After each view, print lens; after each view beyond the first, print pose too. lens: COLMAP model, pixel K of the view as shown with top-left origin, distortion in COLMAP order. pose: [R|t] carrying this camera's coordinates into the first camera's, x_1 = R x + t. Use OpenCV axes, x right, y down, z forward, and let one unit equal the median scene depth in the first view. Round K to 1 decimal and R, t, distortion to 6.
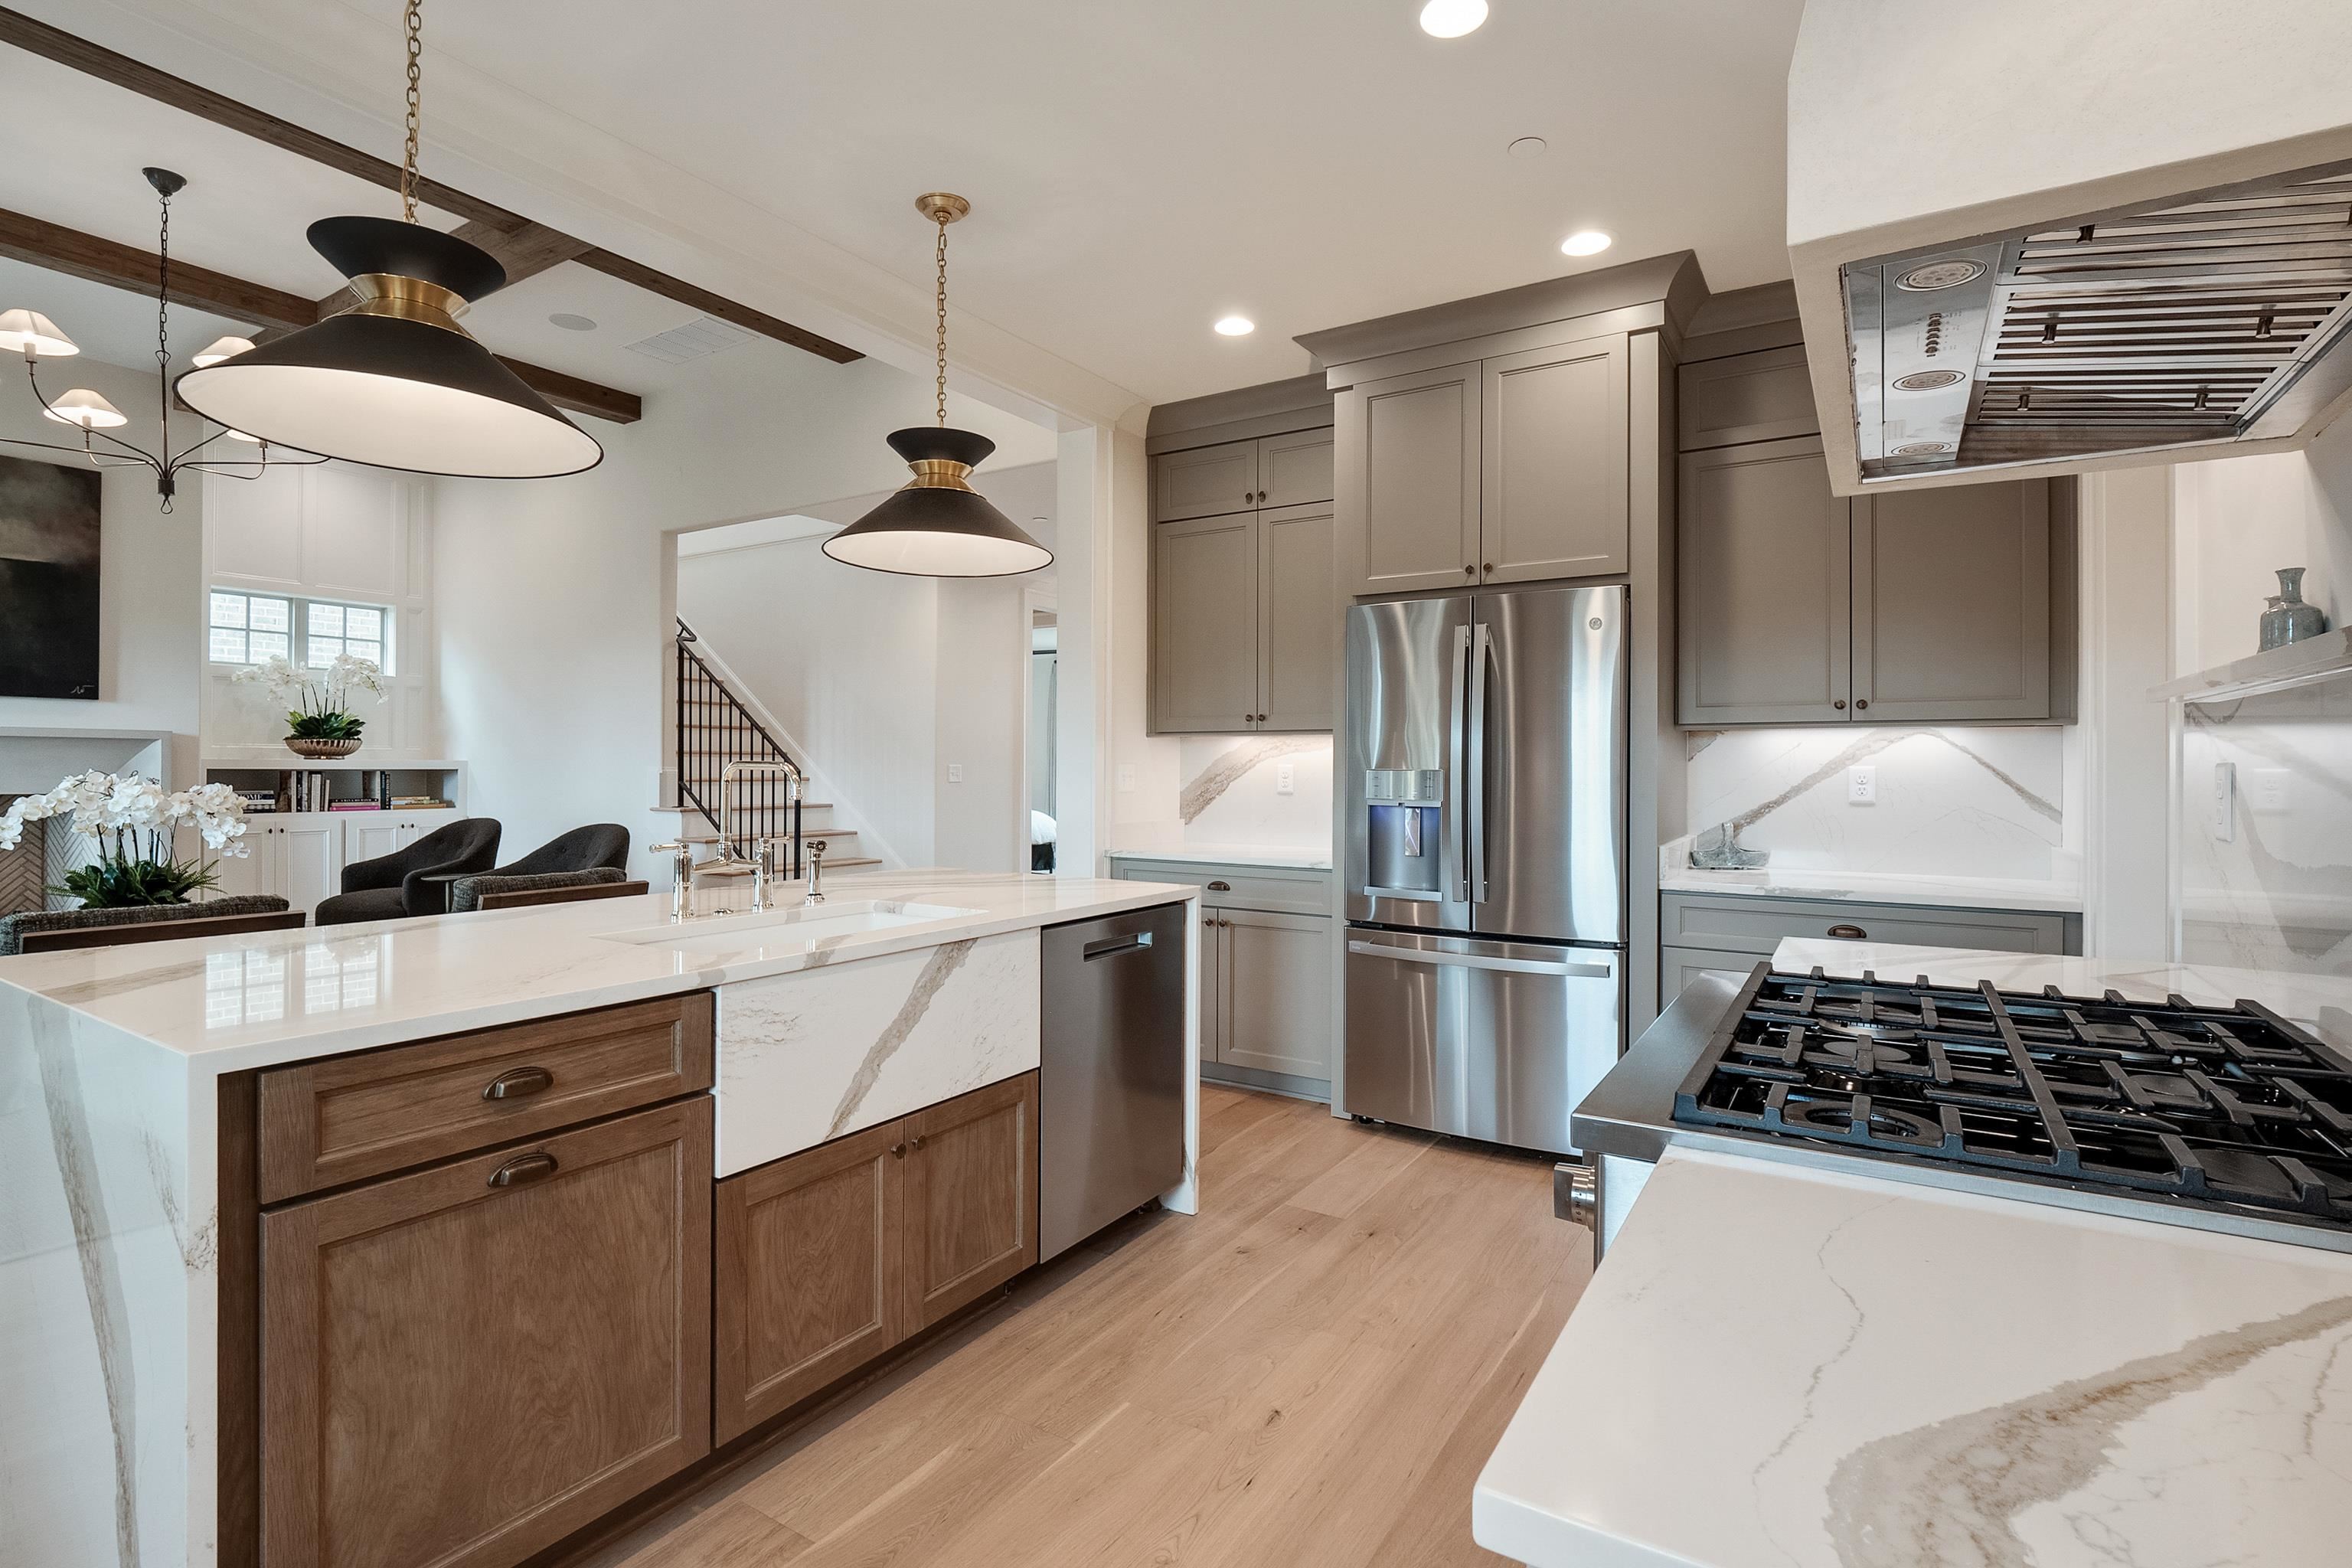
lens RADIAL K [[1125.3, 0, 1174.7], [0, 1125.3, 770.0], [0, 0, 1]] dist [0.004027, 0.000358]
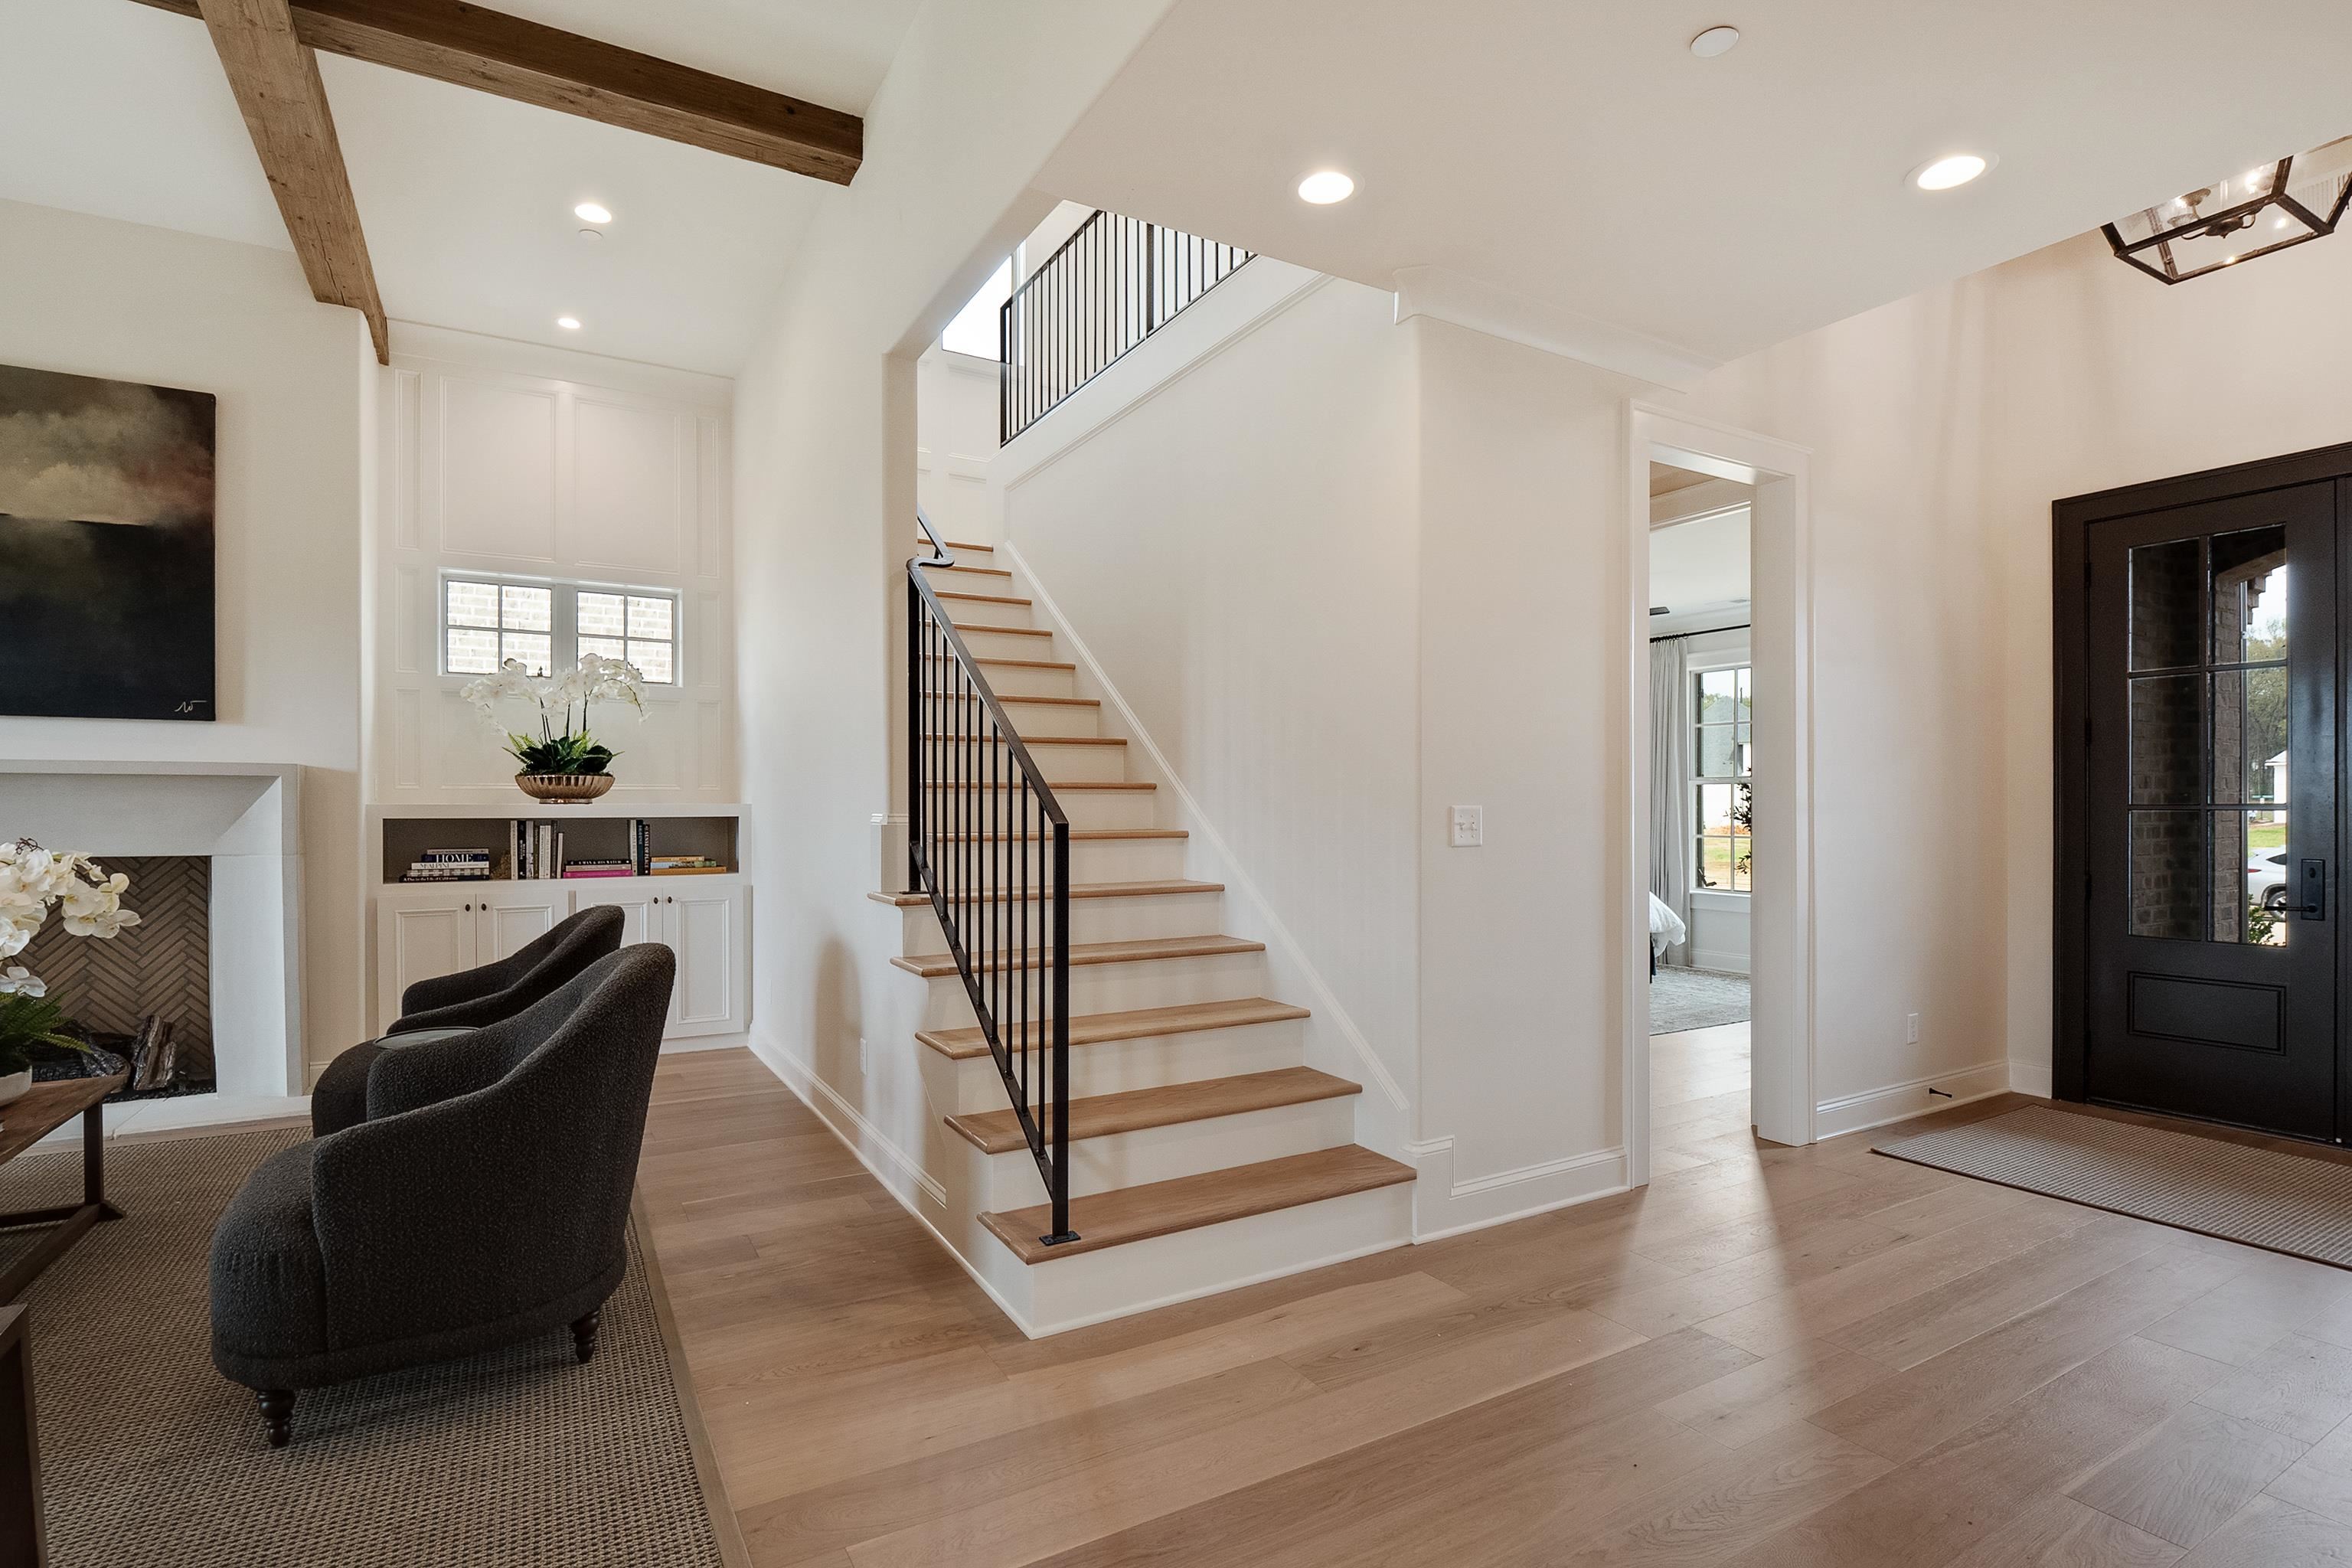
lens RADIAL K [[1115.7, 0, 1171.3], [0, 1115.7, 803.6], [0, 0, 1]] dist [-0.017535, 0.000191]
pose [[0.887845, -0.007453, -0.460083, -0.100217], [0.004575, 0.999962, -0.007370, -0.002892], [0.460120, 0.004438, 0.887845, 0.578113]]
